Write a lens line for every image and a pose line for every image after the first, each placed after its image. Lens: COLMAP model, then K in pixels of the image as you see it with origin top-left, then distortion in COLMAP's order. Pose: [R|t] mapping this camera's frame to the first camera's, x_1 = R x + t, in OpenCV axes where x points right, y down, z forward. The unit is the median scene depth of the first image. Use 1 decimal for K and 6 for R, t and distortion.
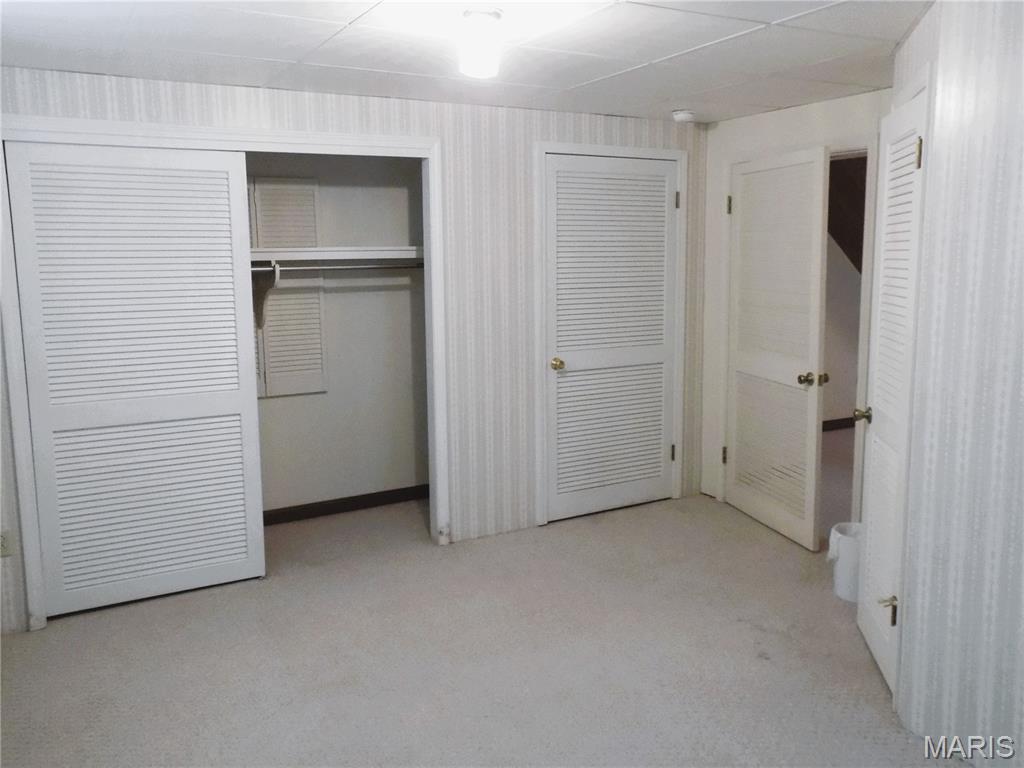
lens RADIAL K [[851.0, 0, 531.3], [0, 851.0, 375.5], [0, 0, 1]] dist [-0.008109, 0.056256]
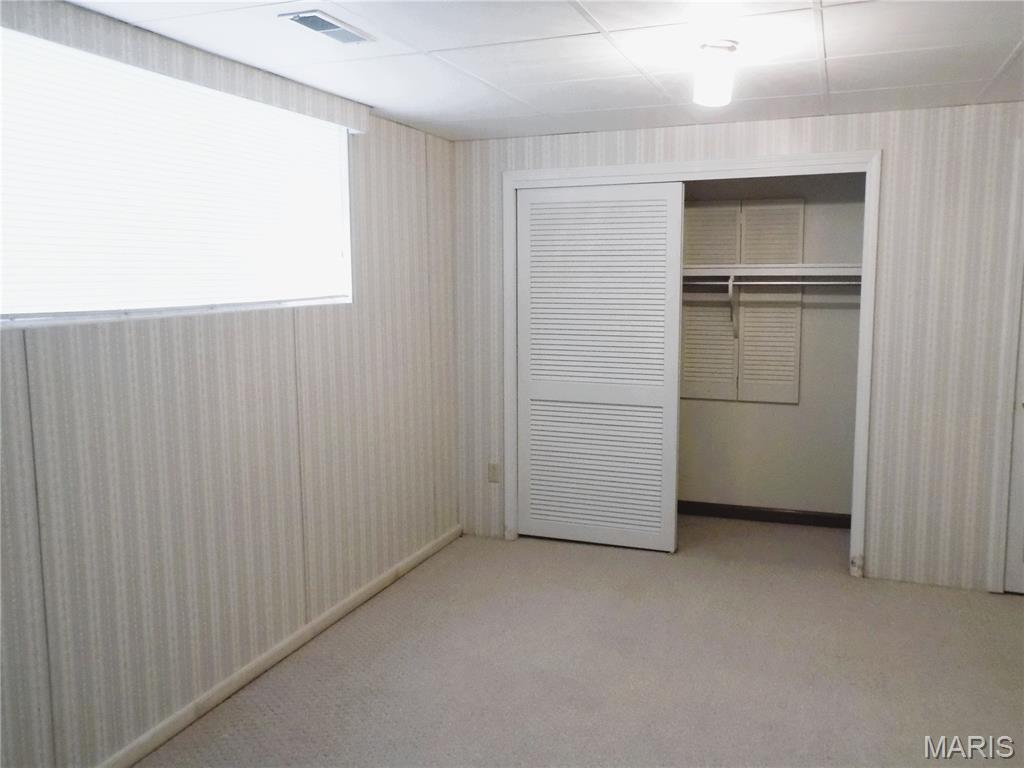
lens RADIAL K [[851.0, 0, 531.3], [0, 851.0, 375.5], [0, 0, 1]] dist [-0.008109, 0.056256]
pose [[0.639280, 0.101593, -0.762234, 0.385024], [-0.115634, 0.992664, 0.035324, -0.016069], [0.760230, 0.065558, 0.646338, 0.100902]]
